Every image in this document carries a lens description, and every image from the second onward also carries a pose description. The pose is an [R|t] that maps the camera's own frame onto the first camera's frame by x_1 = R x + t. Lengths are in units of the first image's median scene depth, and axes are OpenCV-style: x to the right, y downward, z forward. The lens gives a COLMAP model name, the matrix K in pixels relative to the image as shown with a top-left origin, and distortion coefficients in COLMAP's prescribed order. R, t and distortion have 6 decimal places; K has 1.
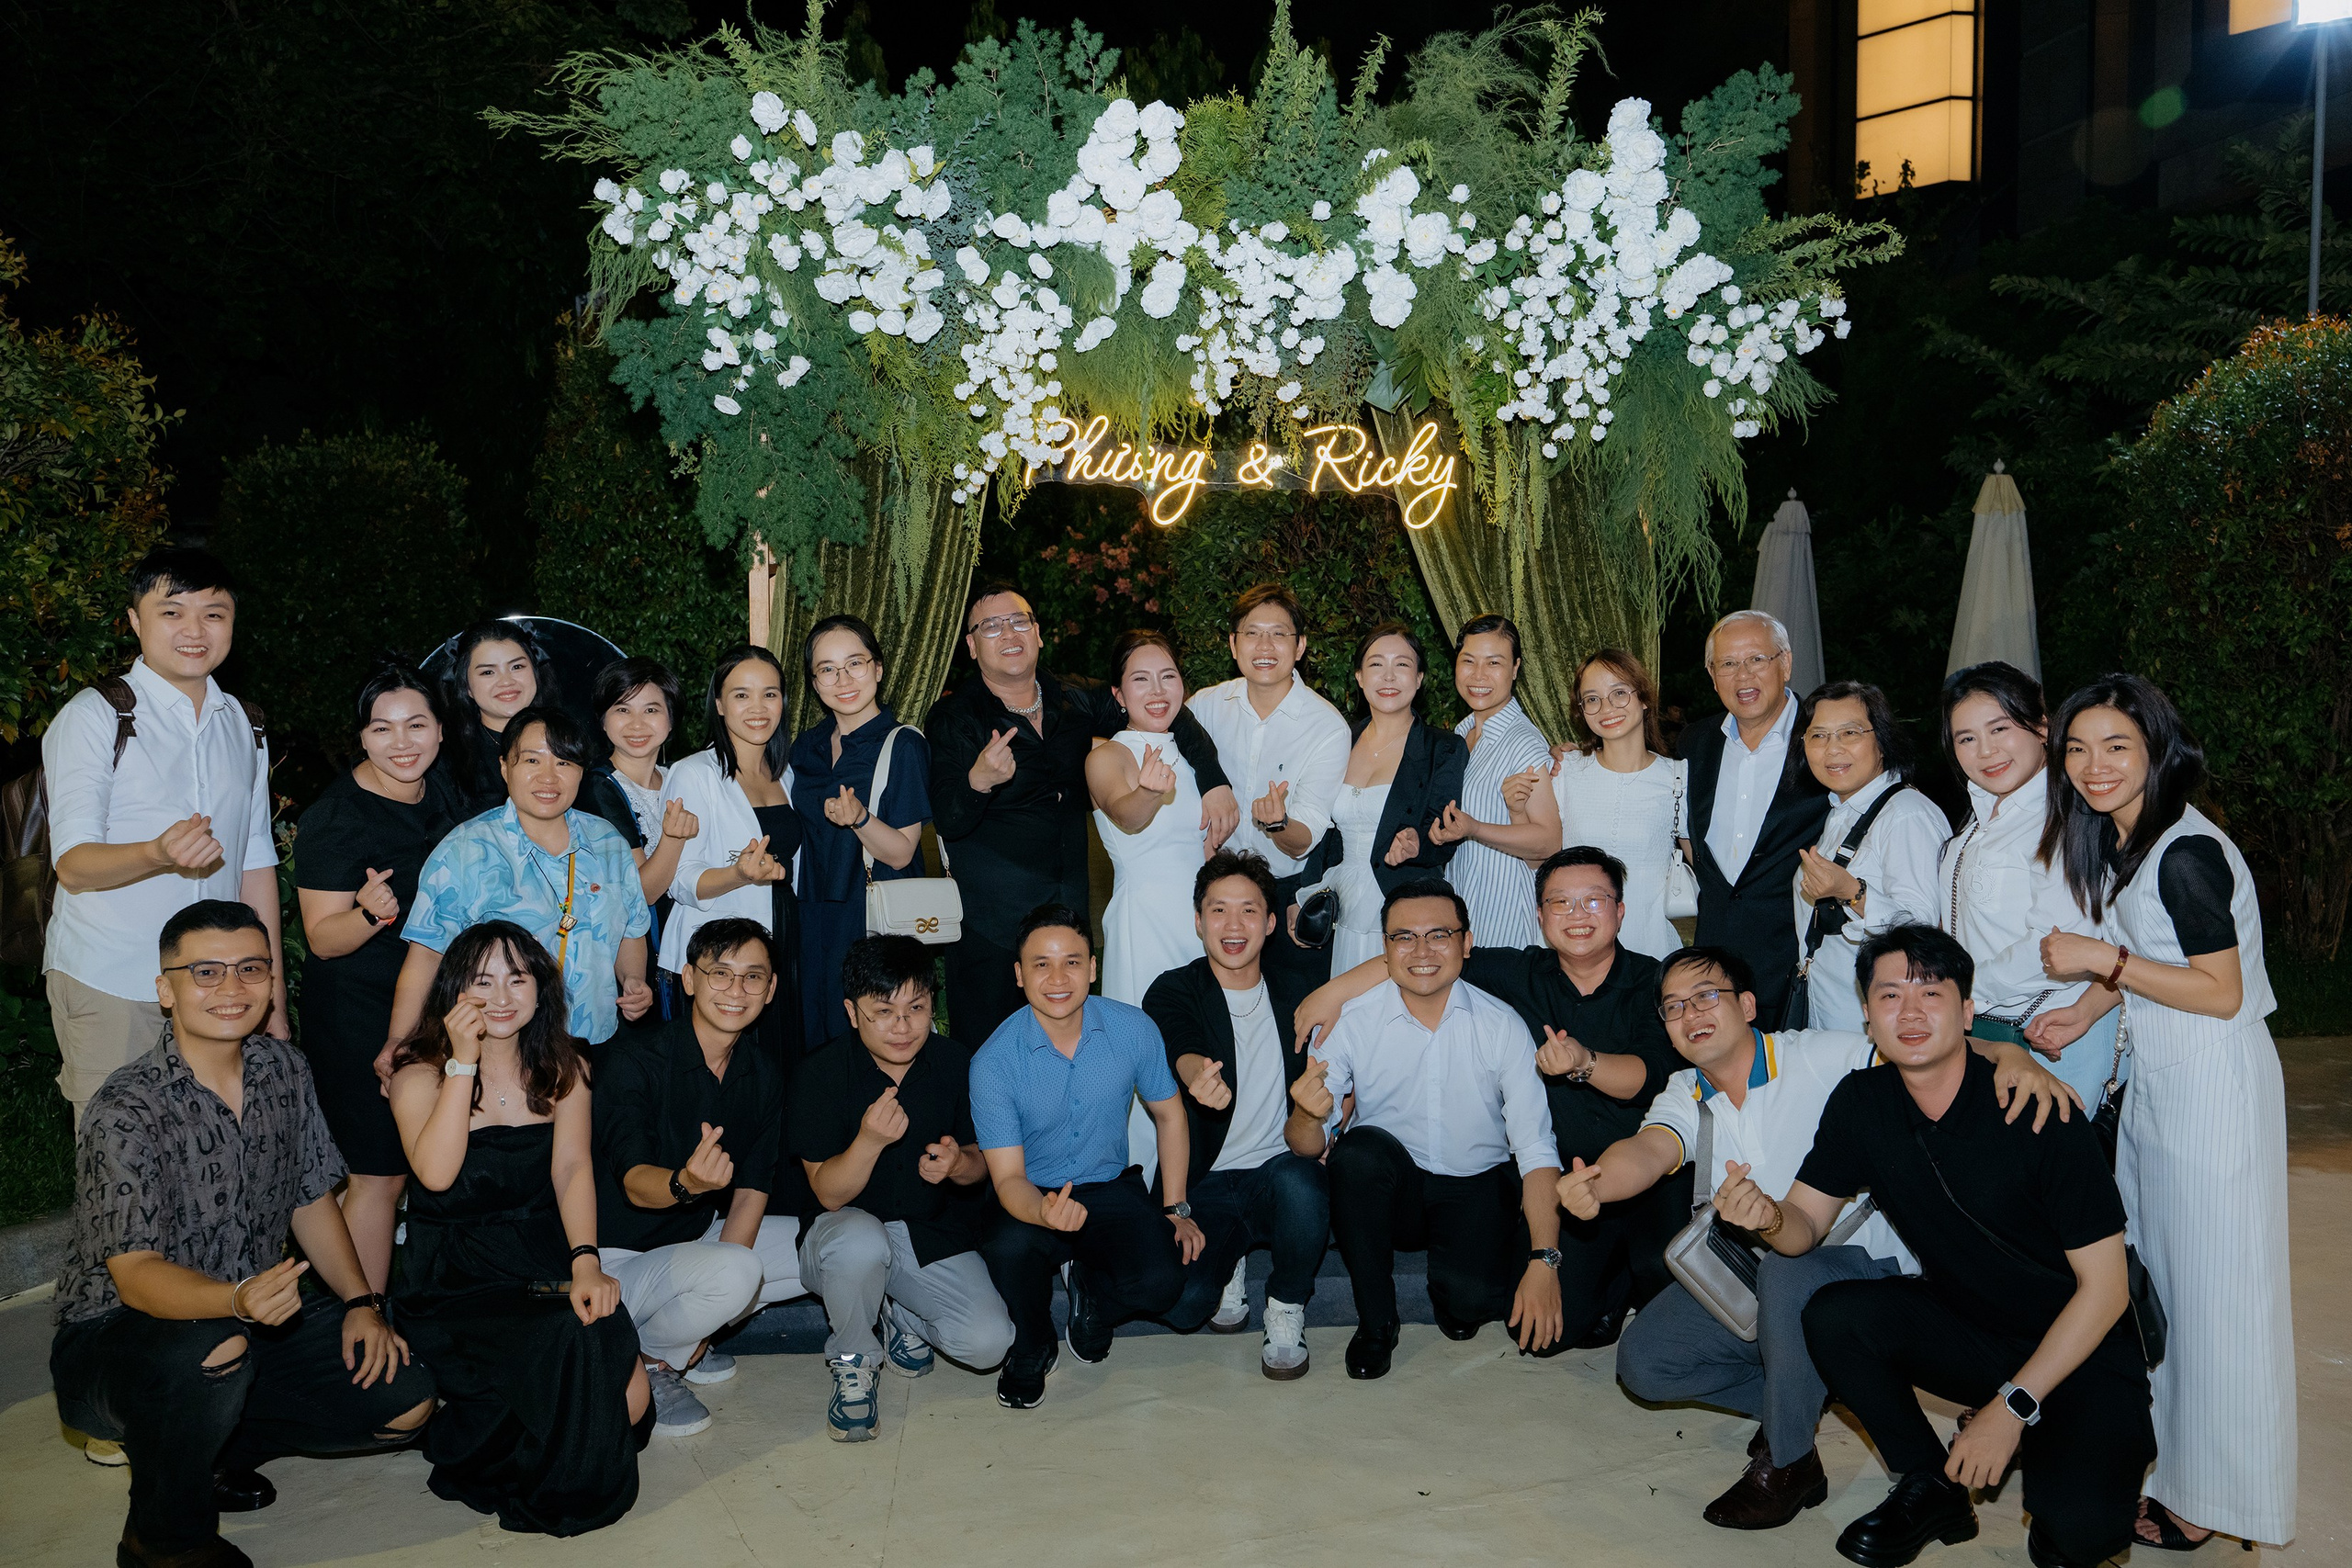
lens RADIAL K [[1834.2, 0, 1228.5], [0, 1834.2, 777.3], [0, 0, 1]] dist [-0.000211, 0.000175]
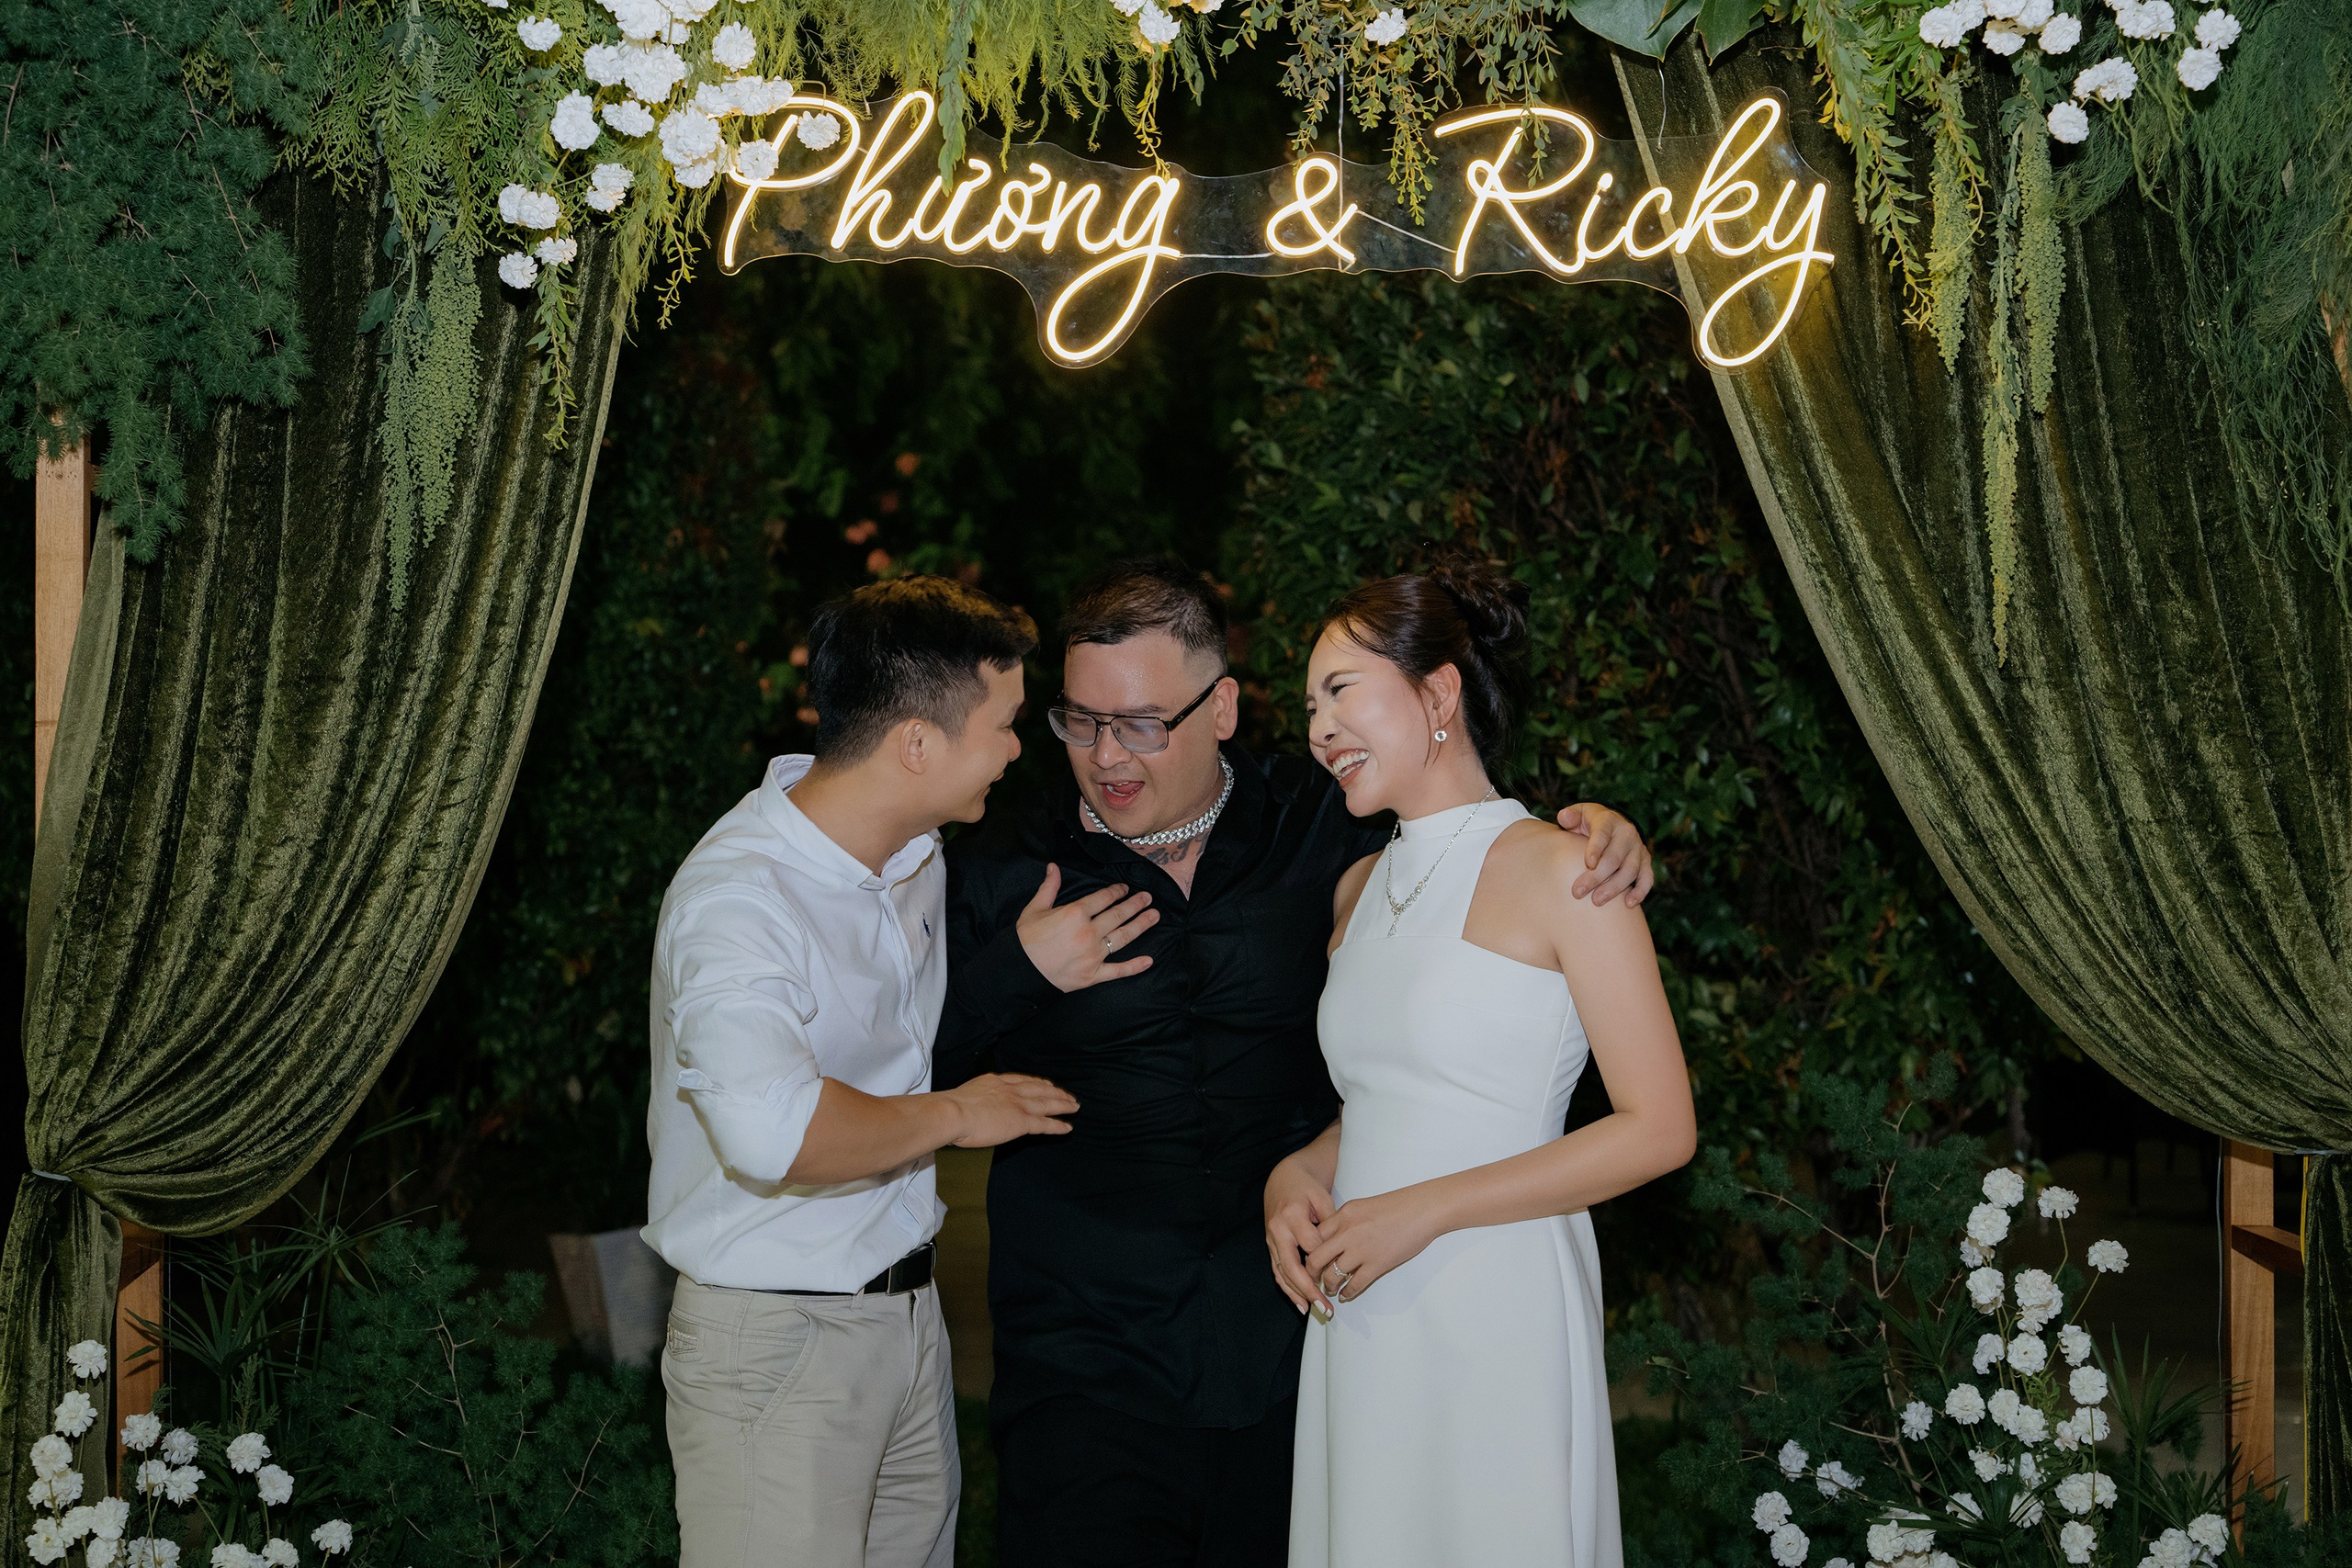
lens RADIAL K [[3386.8, 0, 1170.9], [0, 3386.8, 740.0], [0, 0, 1]] dist [0.018266, -0.073954]
pose [[0.992154, -0.005141, -0.124913, 0.079577], [-0.007624, 0.994807, -0.101498, 0.017906], [0.124786, 0.101654, 0.986963, 0.306753]]
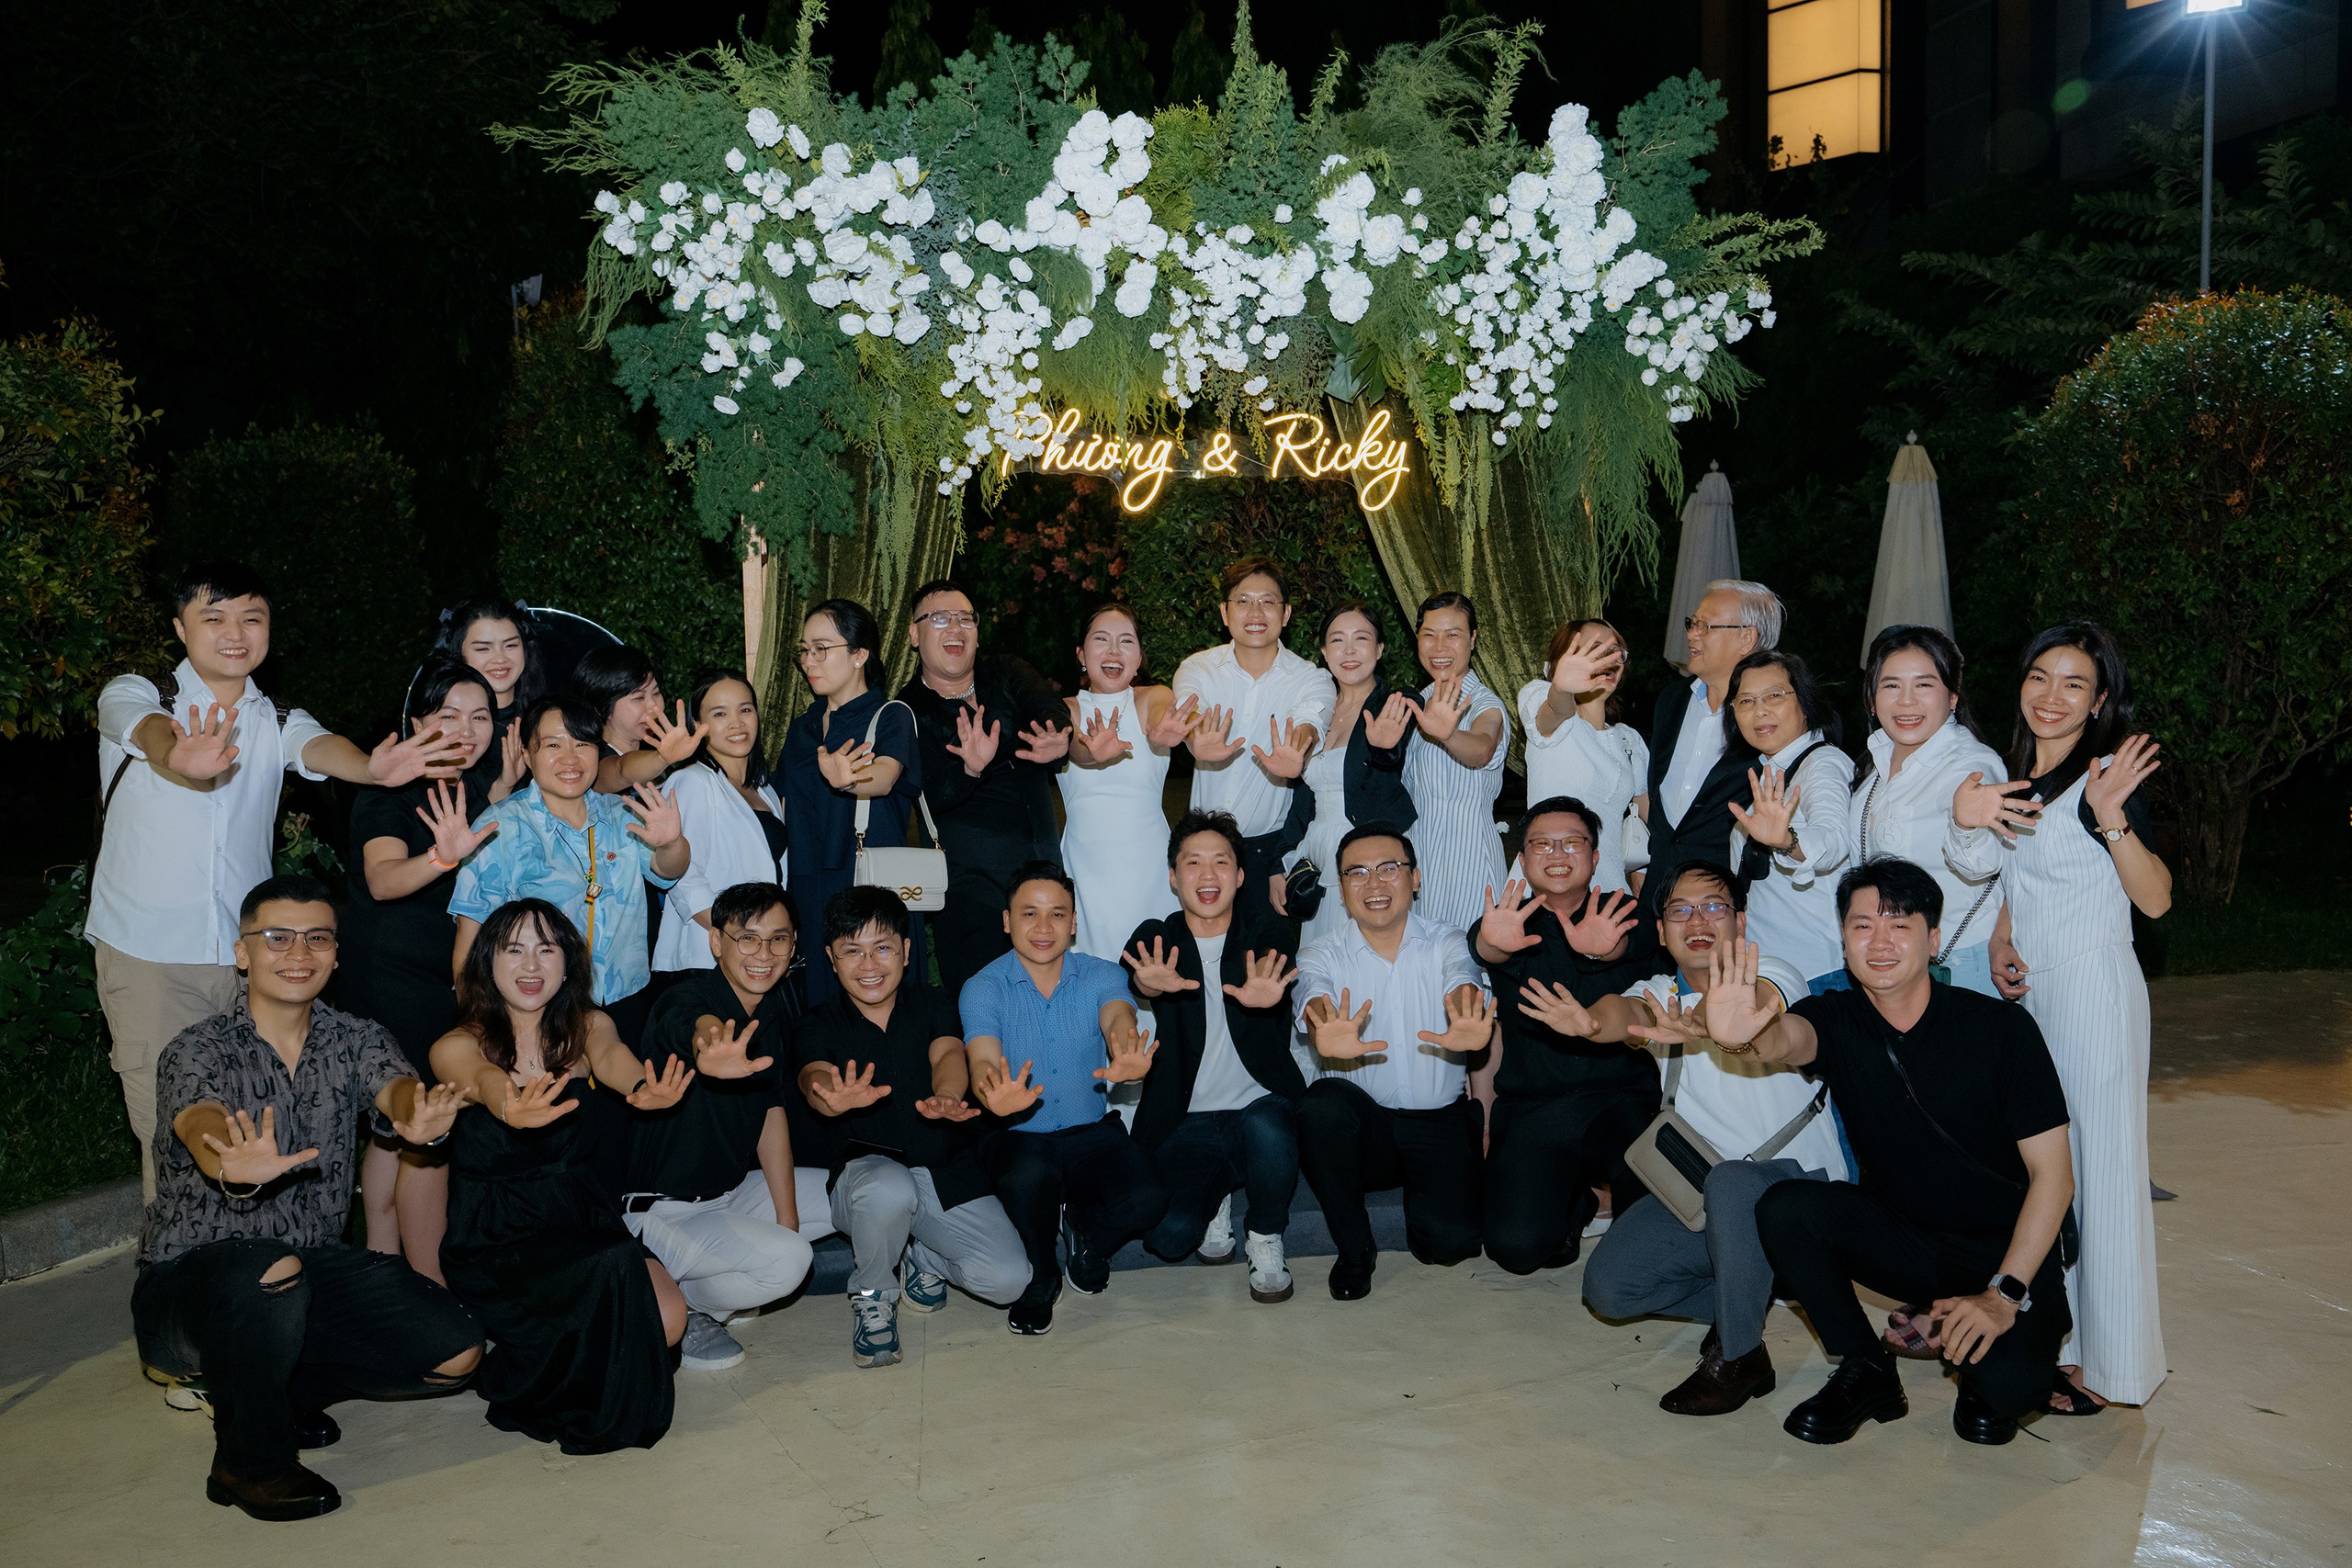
lens RADIAL K [[1823.3, 0, 1220.4], [0, 1823.3, 792.0], [0, 0, 1]] dist [-0.000072, 0.001319]
pose [[0.999206, -0.020234, 0.034317, -0.026220], [0.019467, 0.999557, 0.022532, 0.001414], [-0.034758, -0.021847, 0.999157, -0.056742]]
